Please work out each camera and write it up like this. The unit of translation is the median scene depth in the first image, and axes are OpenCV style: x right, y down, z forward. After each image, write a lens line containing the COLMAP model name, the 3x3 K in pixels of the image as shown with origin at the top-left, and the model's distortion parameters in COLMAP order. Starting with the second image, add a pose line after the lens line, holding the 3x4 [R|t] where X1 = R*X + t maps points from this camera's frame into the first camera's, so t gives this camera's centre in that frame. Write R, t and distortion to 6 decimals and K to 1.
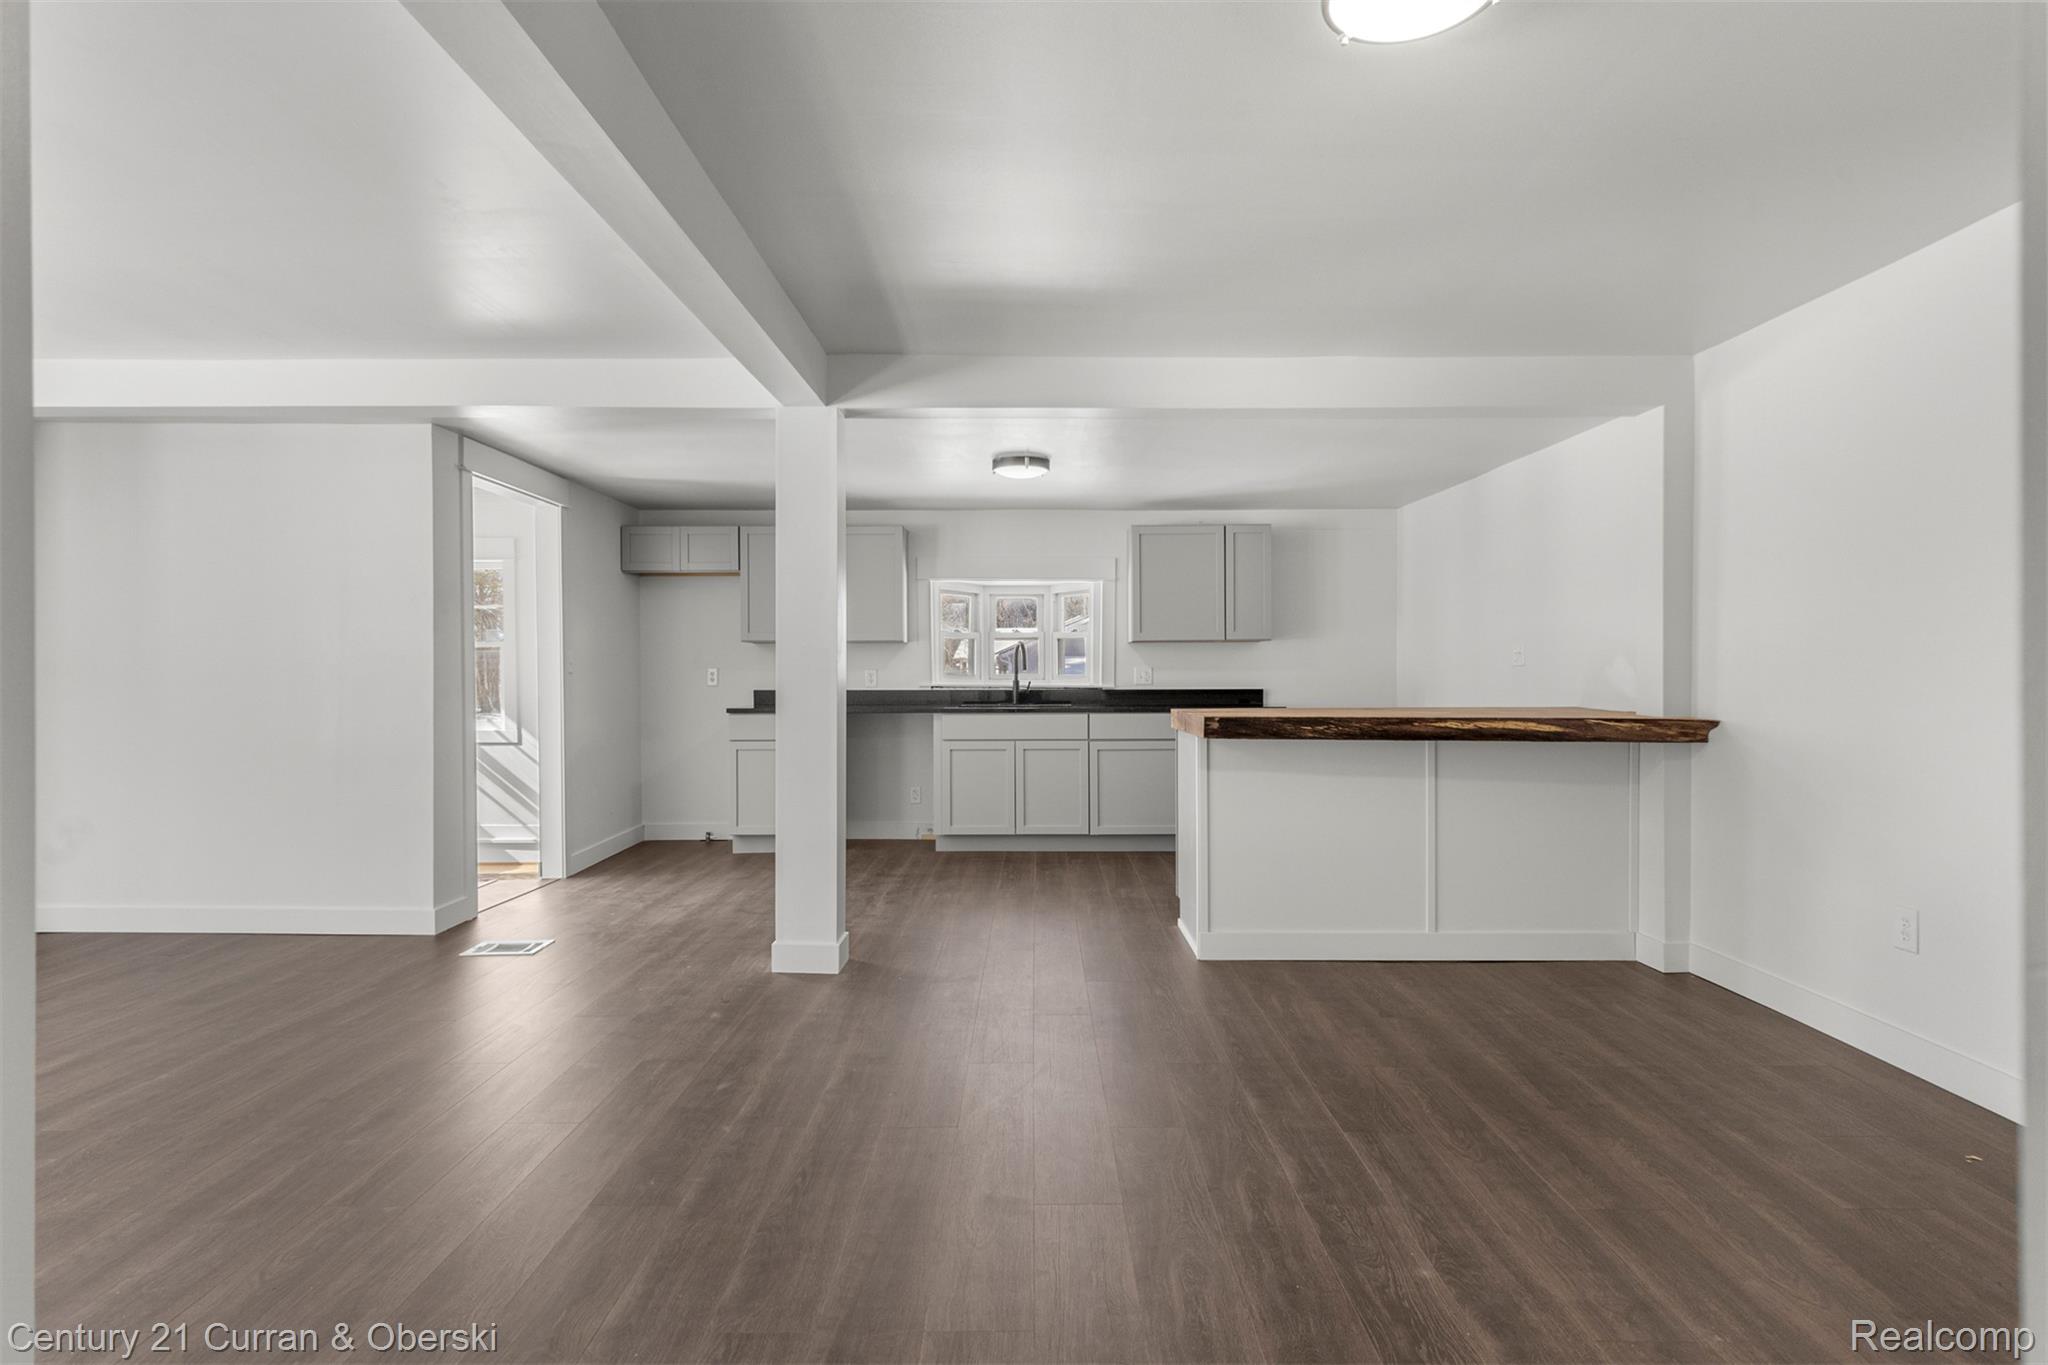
lens RADIAL K [[1037.2, 0, 1020.3], [0, 1037.2, 673.1], [0, 0, 1]] dist [0.009780, 0.001402]
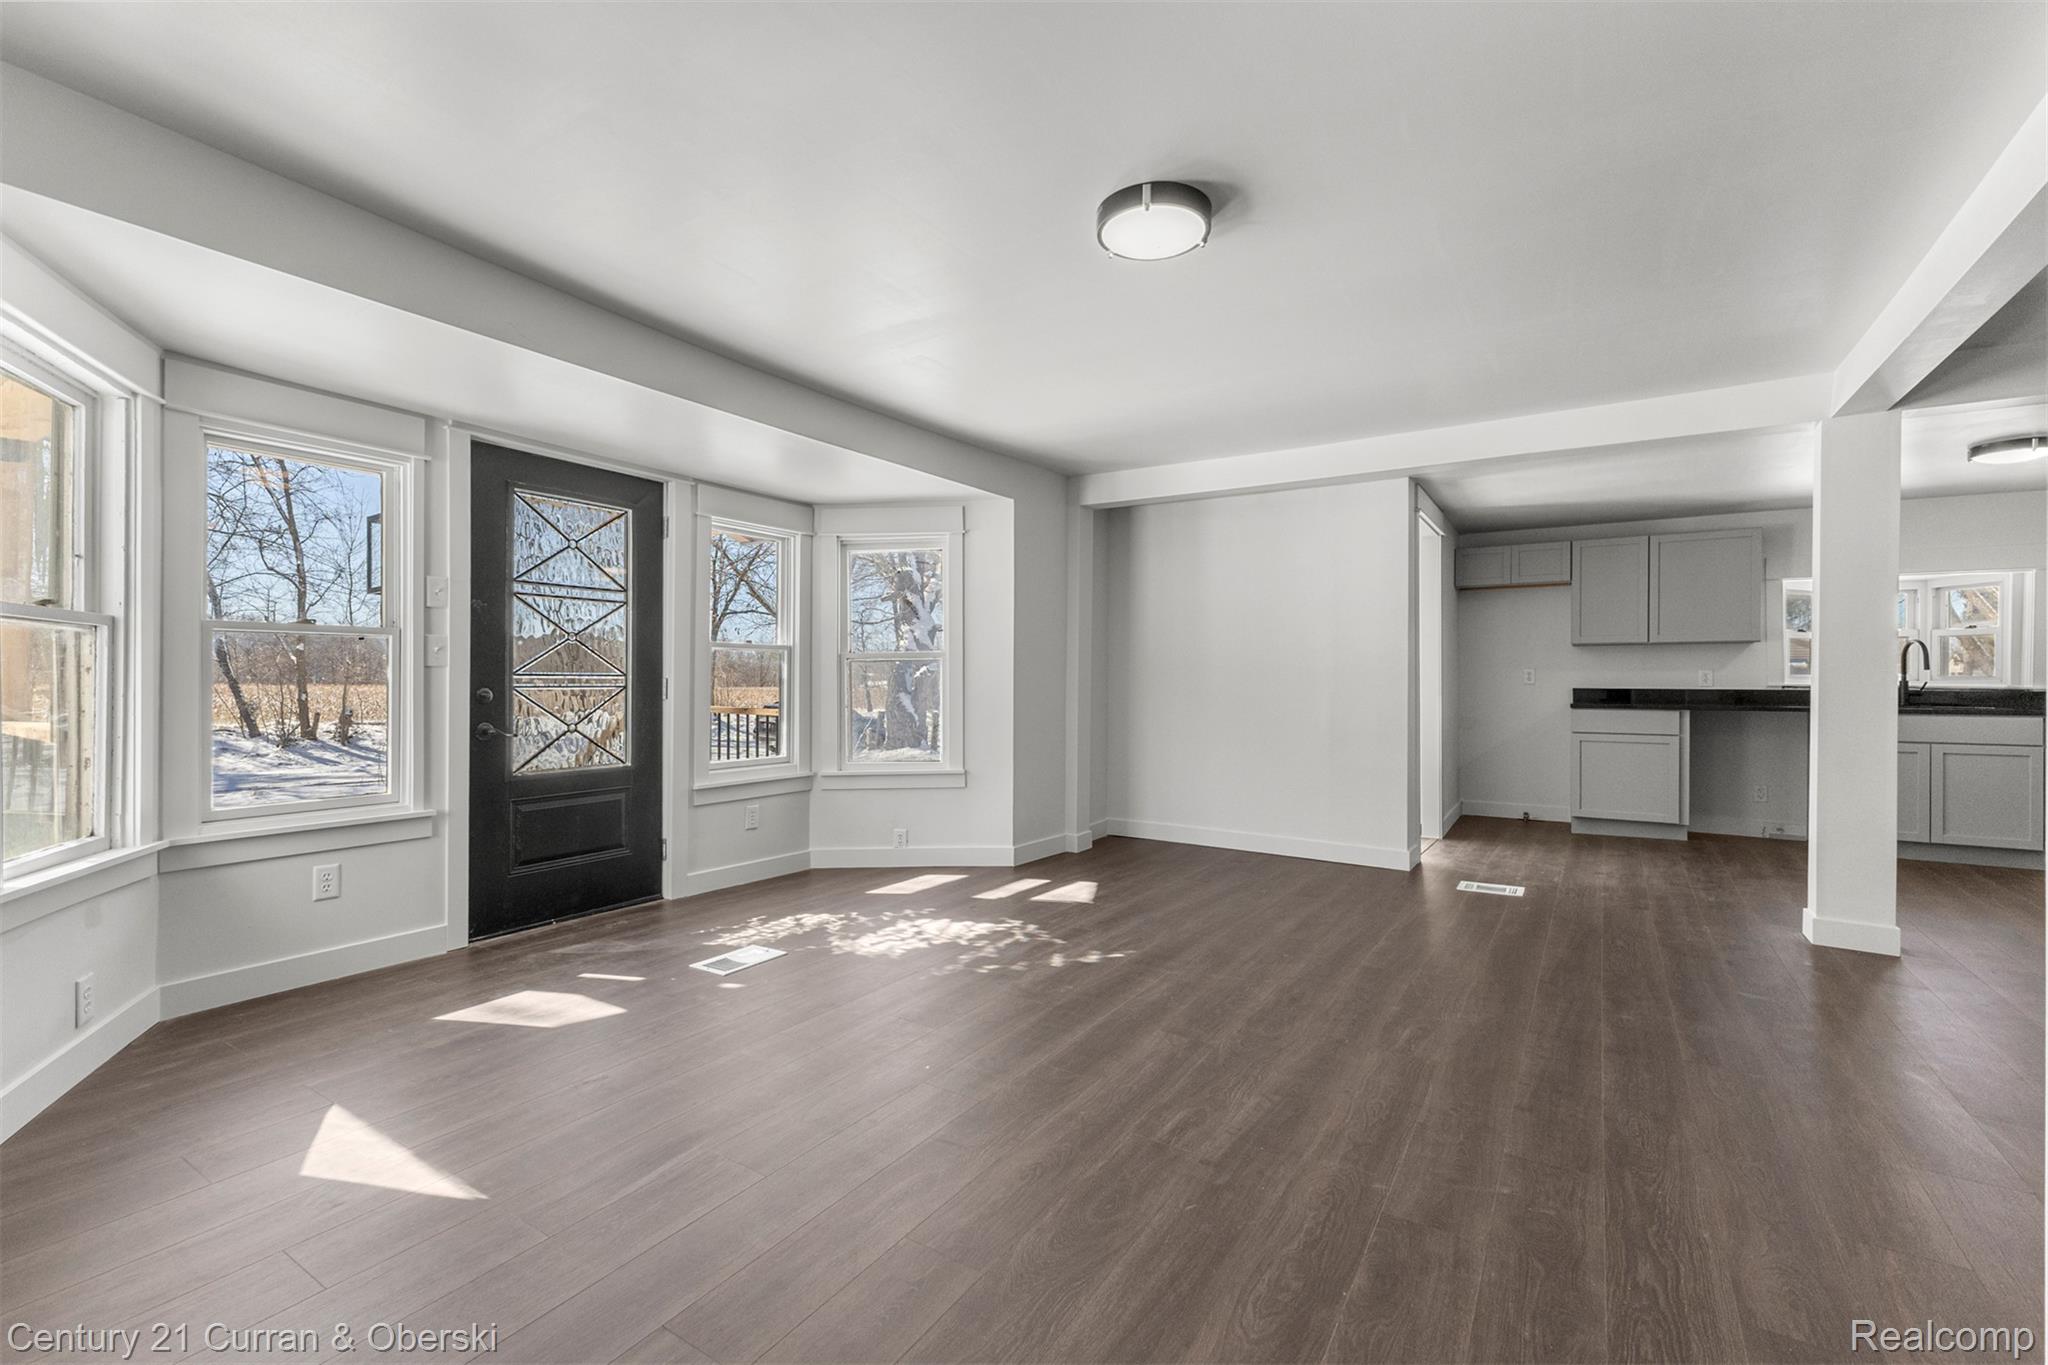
lens RADIAL K [[893.1, 0, 993.7], [0, 893.1, 693.0], [0, 0, 1]] dist [0.001899, -0.001430]
pose [[0.834994, 0.014433, -0.550070, -0.378841], [-0.005023, 0.999814, 0.018609, 0.010399], [0.550236, -0.012775, 0.834911, -0.212066]]
